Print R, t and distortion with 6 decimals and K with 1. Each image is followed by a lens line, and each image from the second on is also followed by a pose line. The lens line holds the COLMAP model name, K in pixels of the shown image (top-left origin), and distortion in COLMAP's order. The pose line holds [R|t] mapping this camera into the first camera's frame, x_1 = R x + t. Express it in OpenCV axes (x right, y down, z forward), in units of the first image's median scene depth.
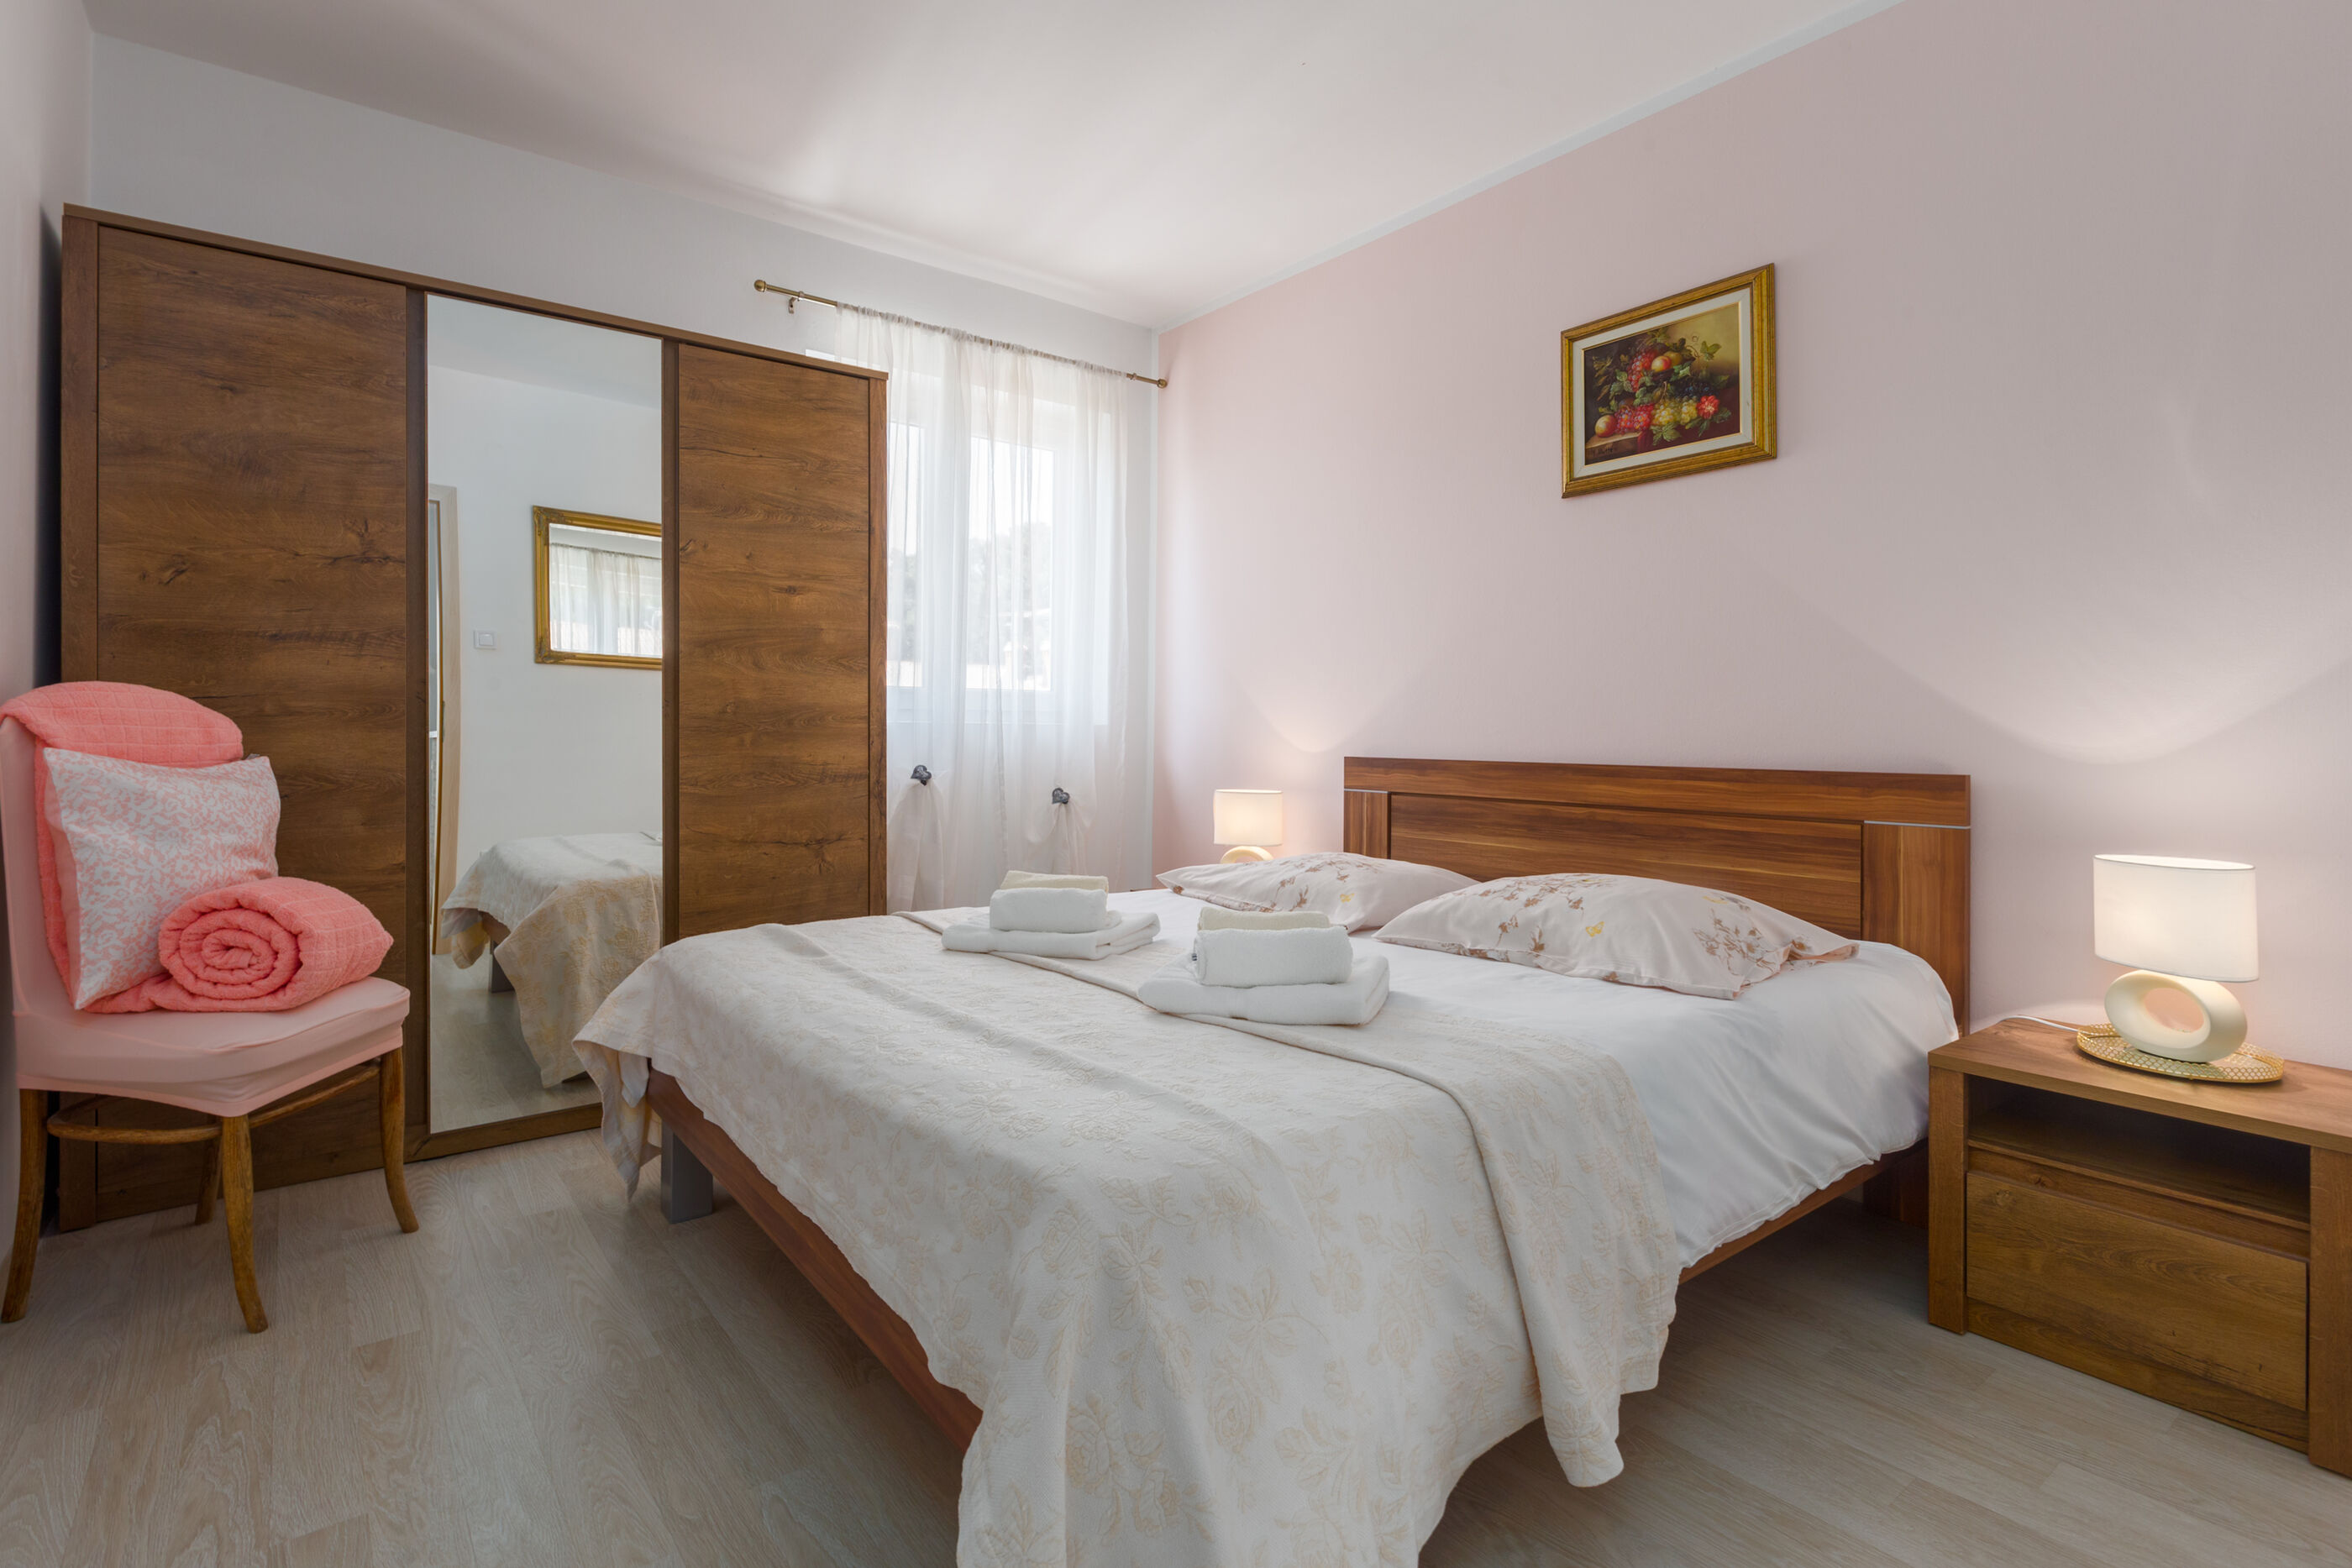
lens RADIAL K [[1123.2, 0, 1183.2], [0, 1123.2, 723.4], [0, 0, 1]] dist [0.001847, 0.000257]
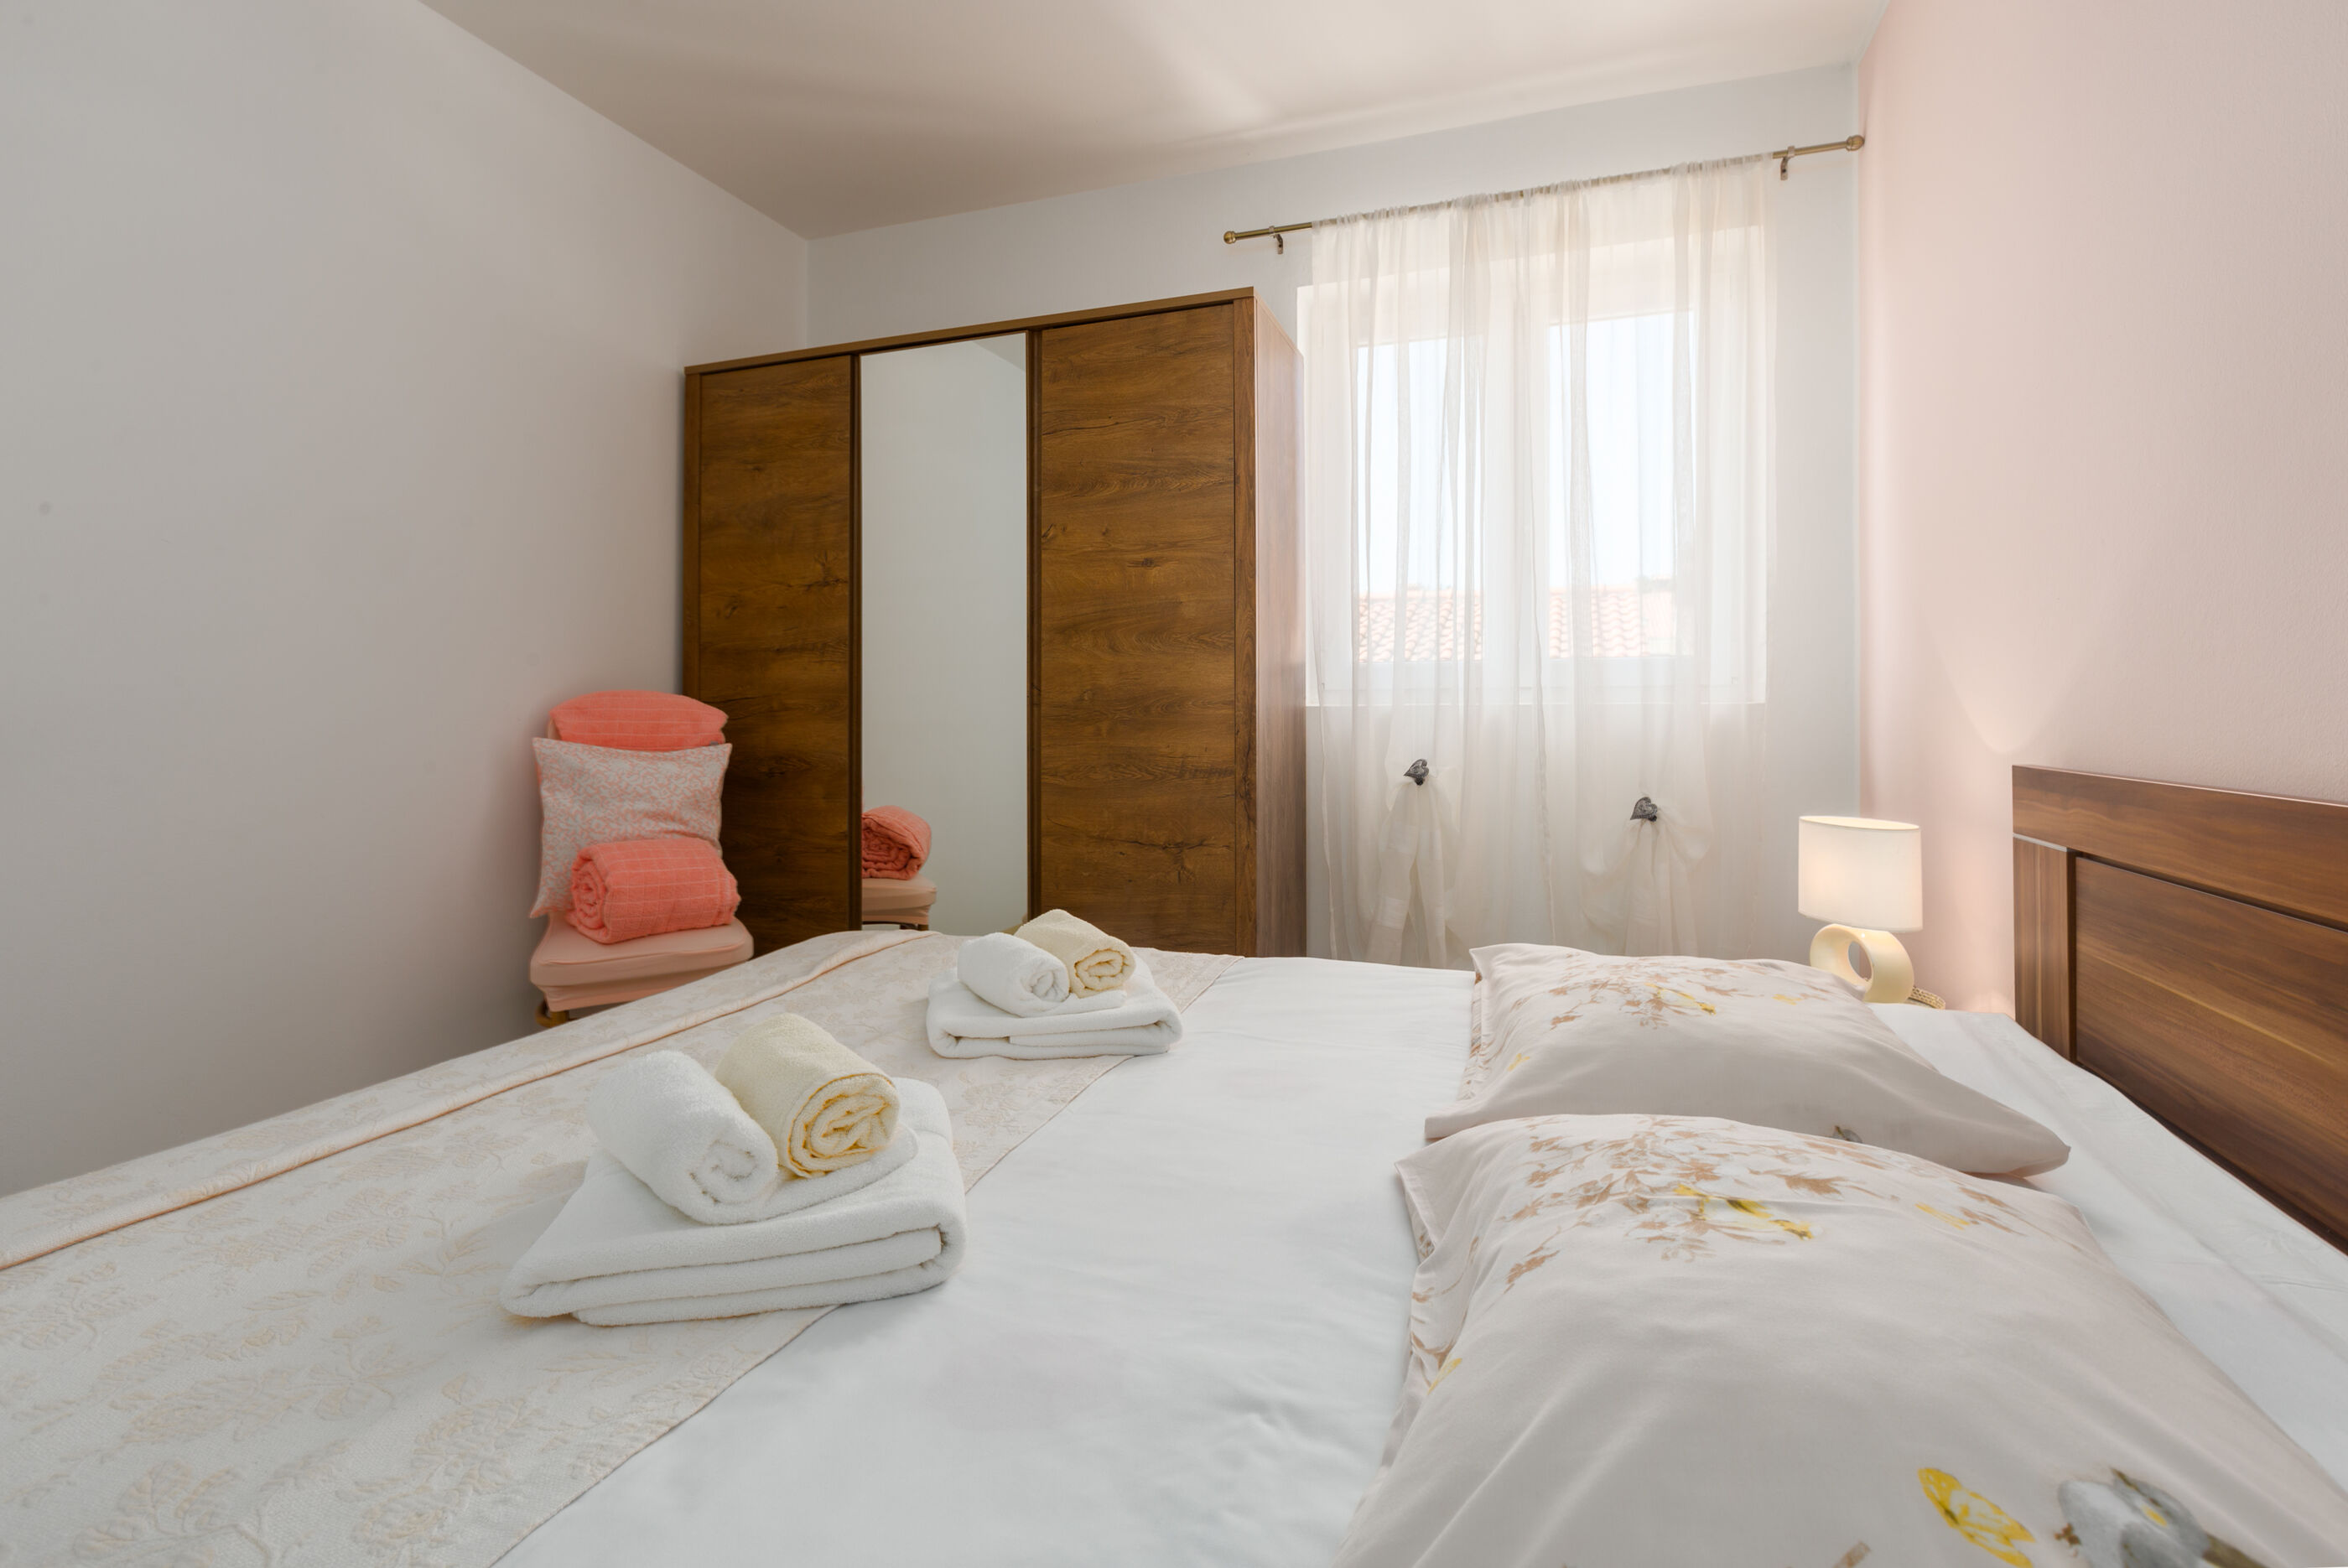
lens RADIAL K [[1102.6, 0, 1170.2], [0, 1102.6, 679.2], [0, 0, 1]] dist [-0.000504, -0.000465]
pose [[0.550690, -0.033587, -0.834034, 0.418995], [0.018367, 0.999436, -0.028120, 0.000160], [0.834508, 0.000167, 0.550996, 0.557453]]
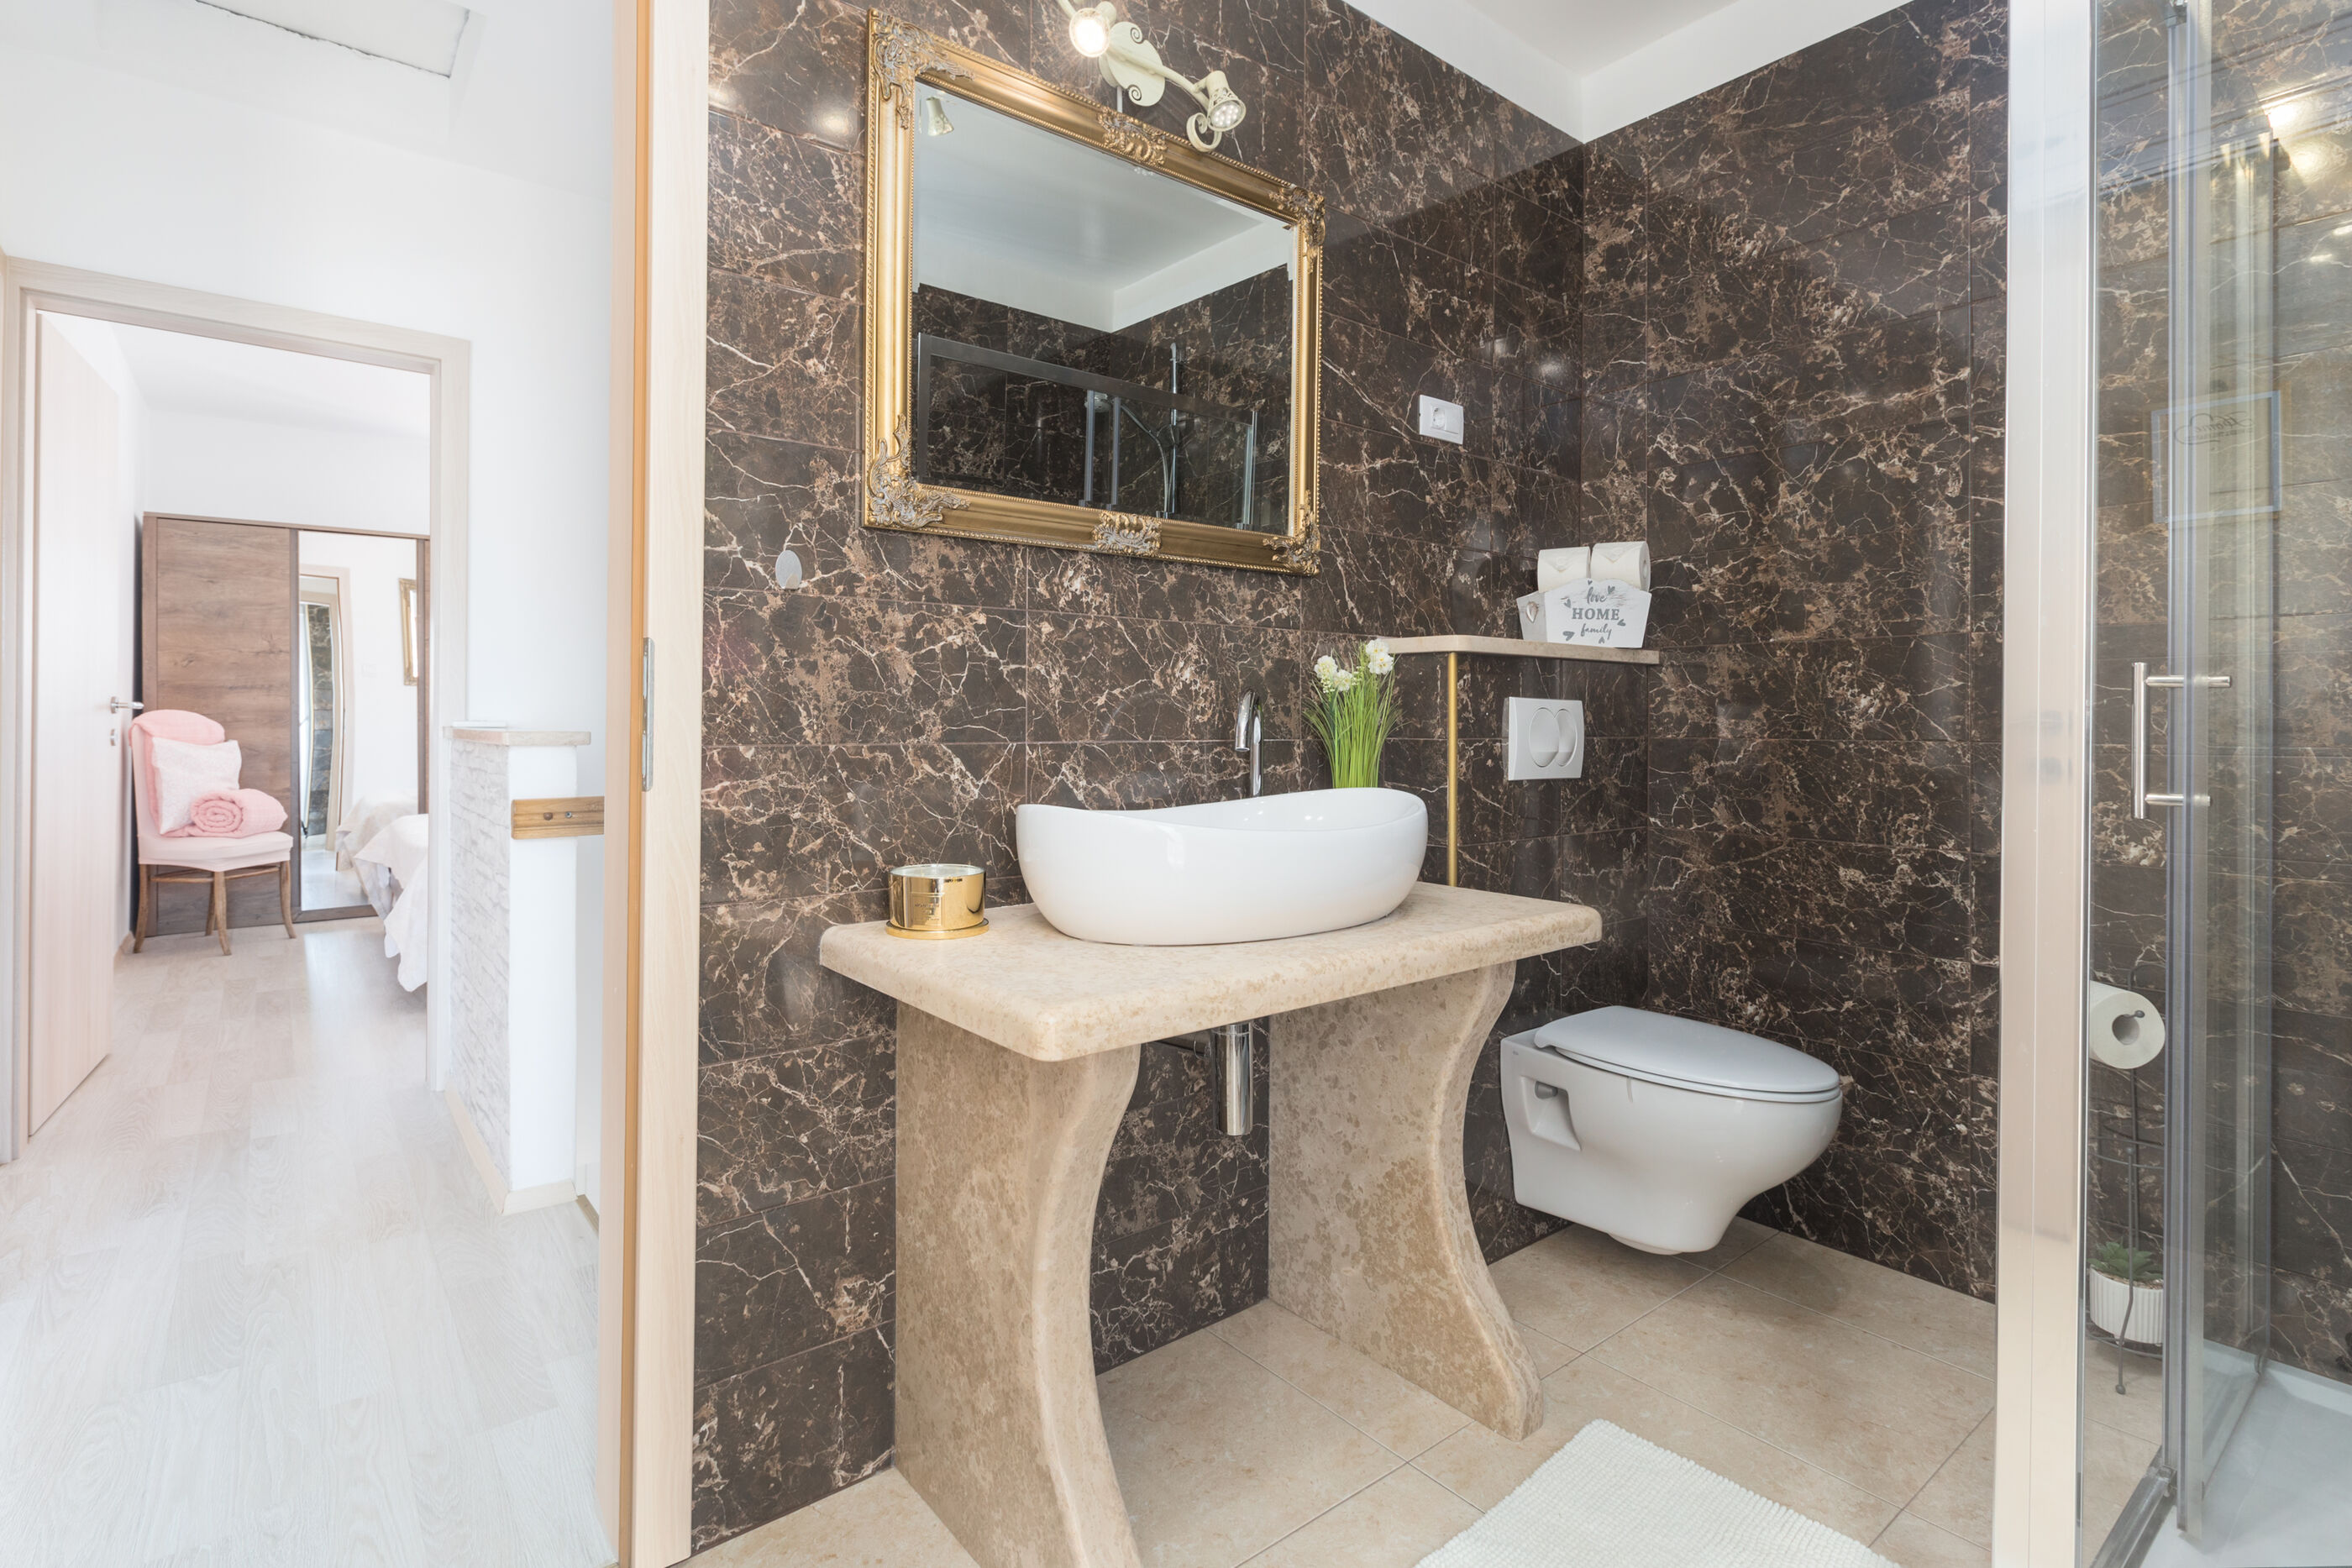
lens RADIAL K [[1150.6, 0, 1175.7], [0, 1150.6, 710.2], [0, 0, 1]] dist [-0.000698, -0.000425]
pose [[0.998104, 0.000136, 0.061554, 0.809971], [-0.000572, 0.999975, 0.007059, -0.040314], [-0.061551, -0.007081, 0.998079, -1.217130]]
